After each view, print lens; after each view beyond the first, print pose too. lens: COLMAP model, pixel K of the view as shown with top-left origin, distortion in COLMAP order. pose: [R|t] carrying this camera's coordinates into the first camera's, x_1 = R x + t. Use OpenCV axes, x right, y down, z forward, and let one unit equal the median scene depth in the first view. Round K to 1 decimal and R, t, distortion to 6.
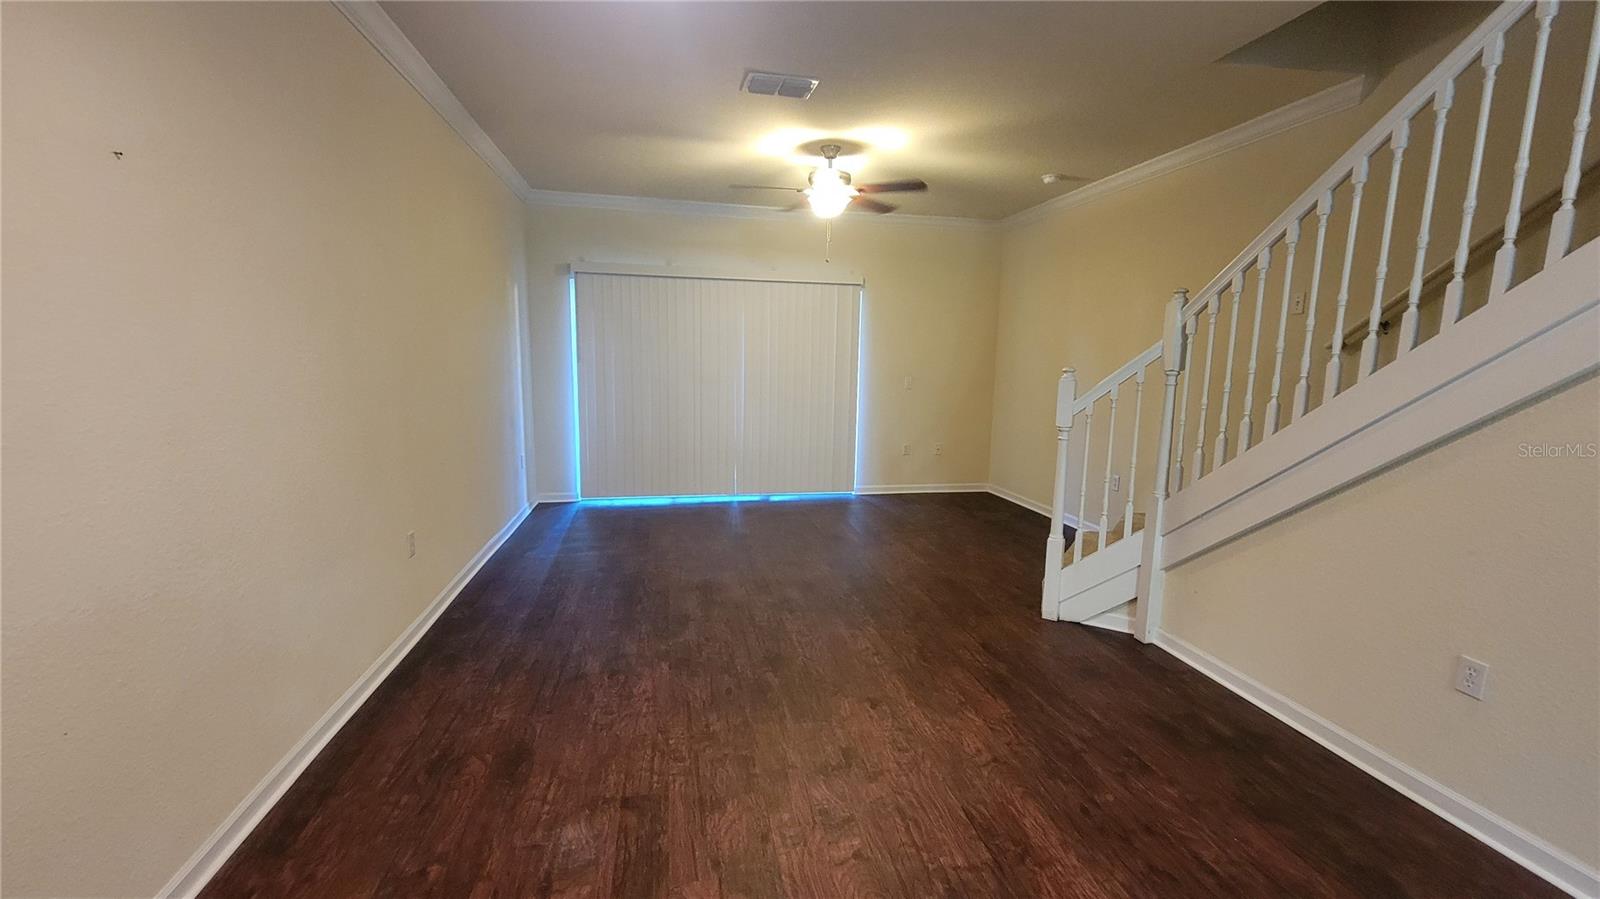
lens RADIAL K [[654.9, 0, 800.0], [0, 654.9, 449.5], [0, 0, 1]] dist [0.008159, -0.000026]
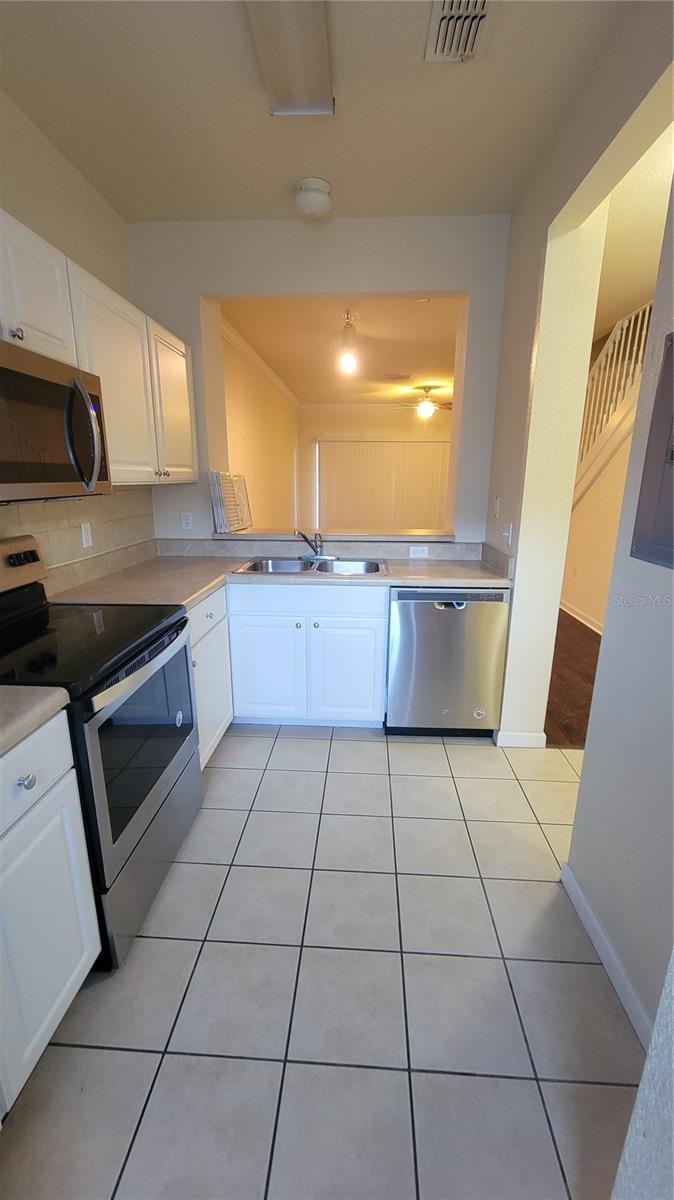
lens RADIAL K [[491.2, 0, 335.7], [0, 491.2, 605.4], [0, 0, 1]] dist [0.008159, -0.000026]
pose [[0.968016, 0.051333, -0.245583, 0.202985], [-0.024479, 0.993499, 0.111176, 0.130593], [0.249693, -0.101609, 0.962979, -0.869303]]
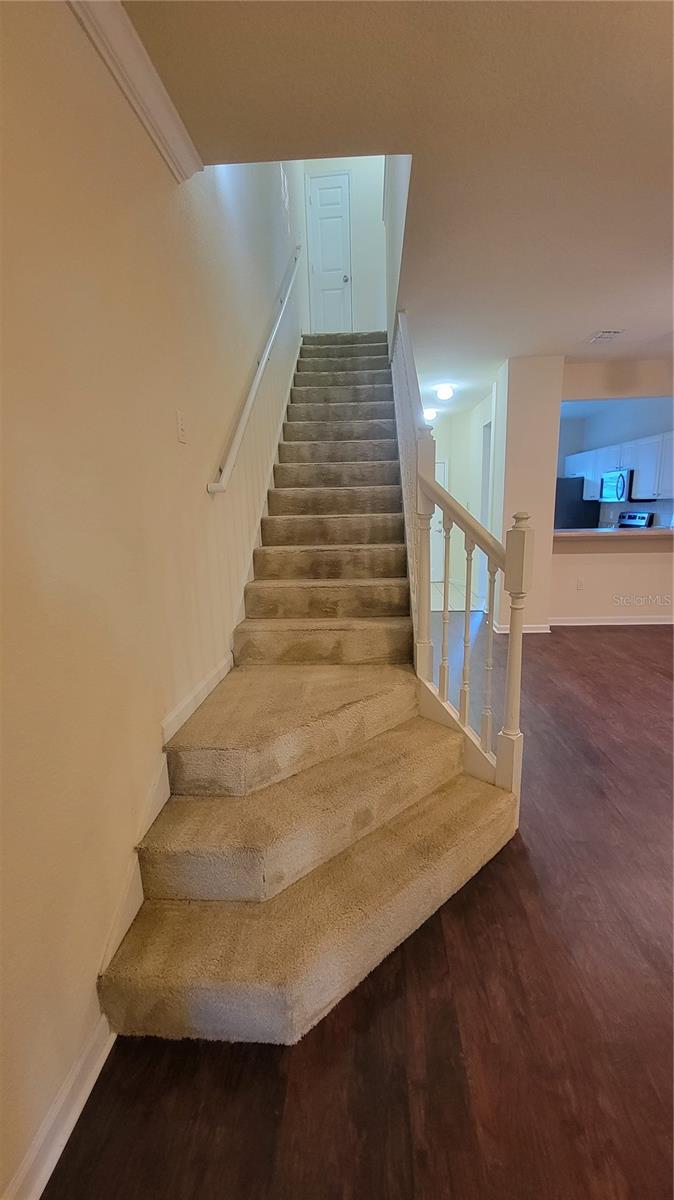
lens RADIAL K [[491.2, 0, 335.7], [0, 491.2, 605.4], [0, 0, 1]] dist [0.008159, -0.000026]
pose [[-0.965001, -0.035270, 0.259864, 0.356932], [0.057127, 0.938846, 0.339566, -0.182575], [-0.255948, 0.342527, -0.903972, 1.232004]]
